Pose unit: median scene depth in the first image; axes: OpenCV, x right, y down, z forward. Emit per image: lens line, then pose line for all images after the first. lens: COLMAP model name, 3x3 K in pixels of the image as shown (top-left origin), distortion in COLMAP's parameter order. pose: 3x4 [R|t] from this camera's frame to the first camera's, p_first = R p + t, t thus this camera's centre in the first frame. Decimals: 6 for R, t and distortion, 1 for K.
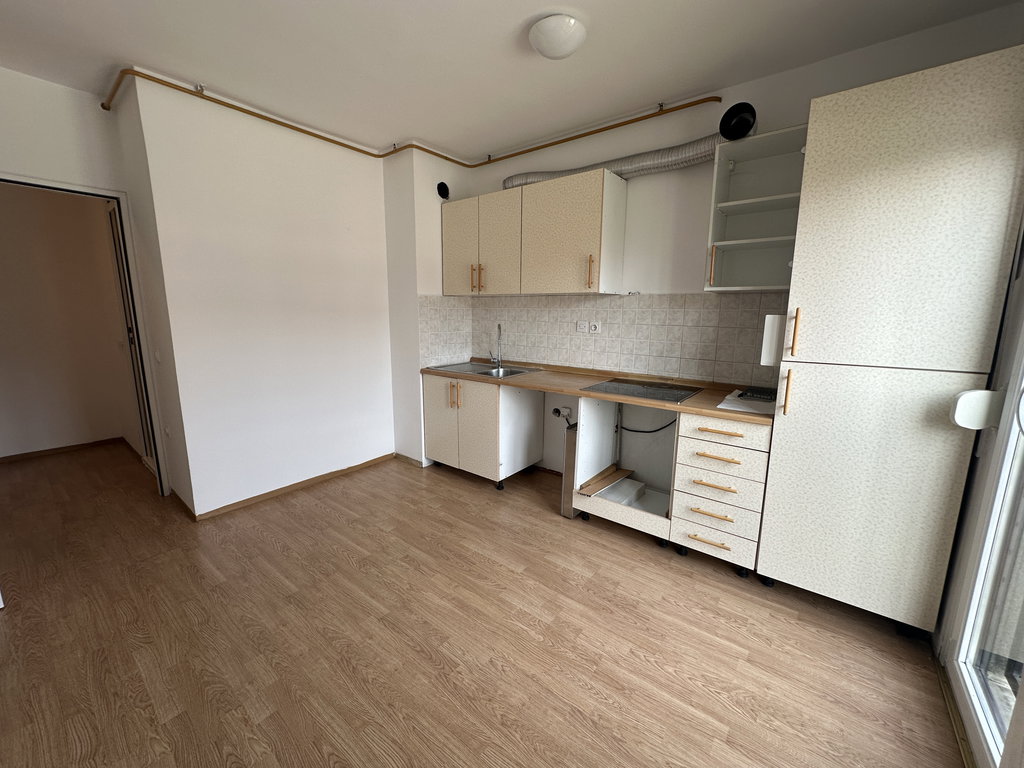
lens RADIAL K [[407.0, 0, 510.1], [0, 407.0, 381.6], [0, 0, 1]] dist [0.000459, 0.000370]
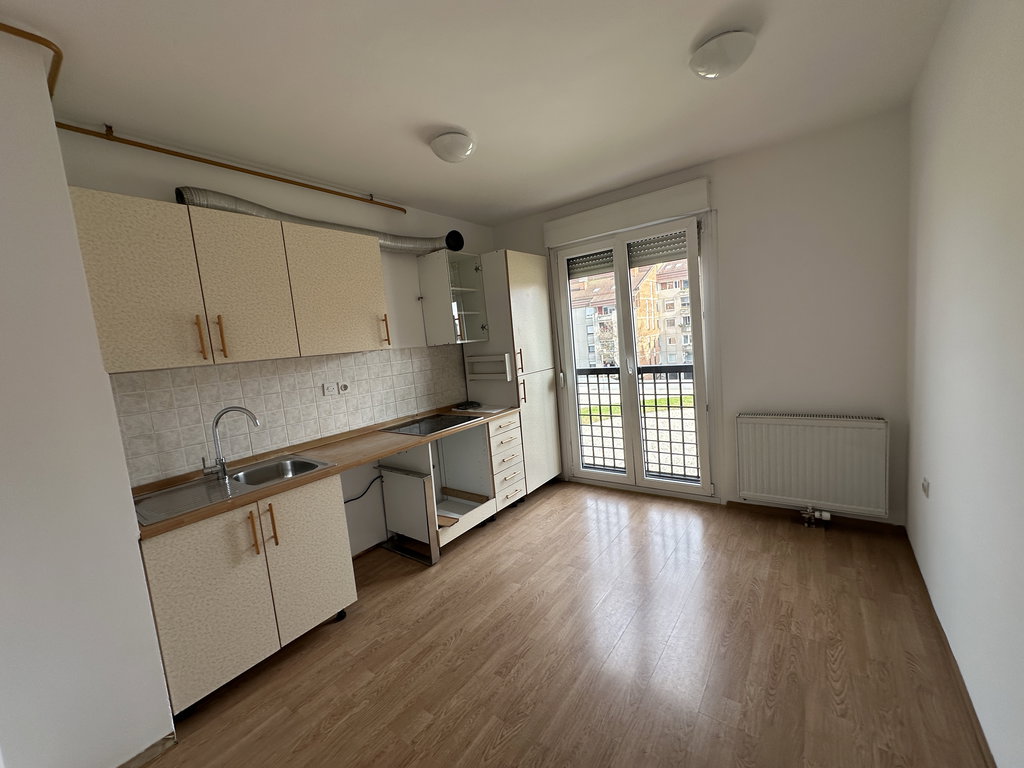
lens RADIAL K [[407.0, 0, 510.1], [0, 407.0, 381.6], [0, 0, 1]] dist [0.000459, 0.000370]
pose [[-0.024511, -0.109883, 0.993642, -0.866281], [0.264060, 0.957929, 0.112447, -0.175655], [-0.964195, 0.265137, 0.005536, 0.724380]]
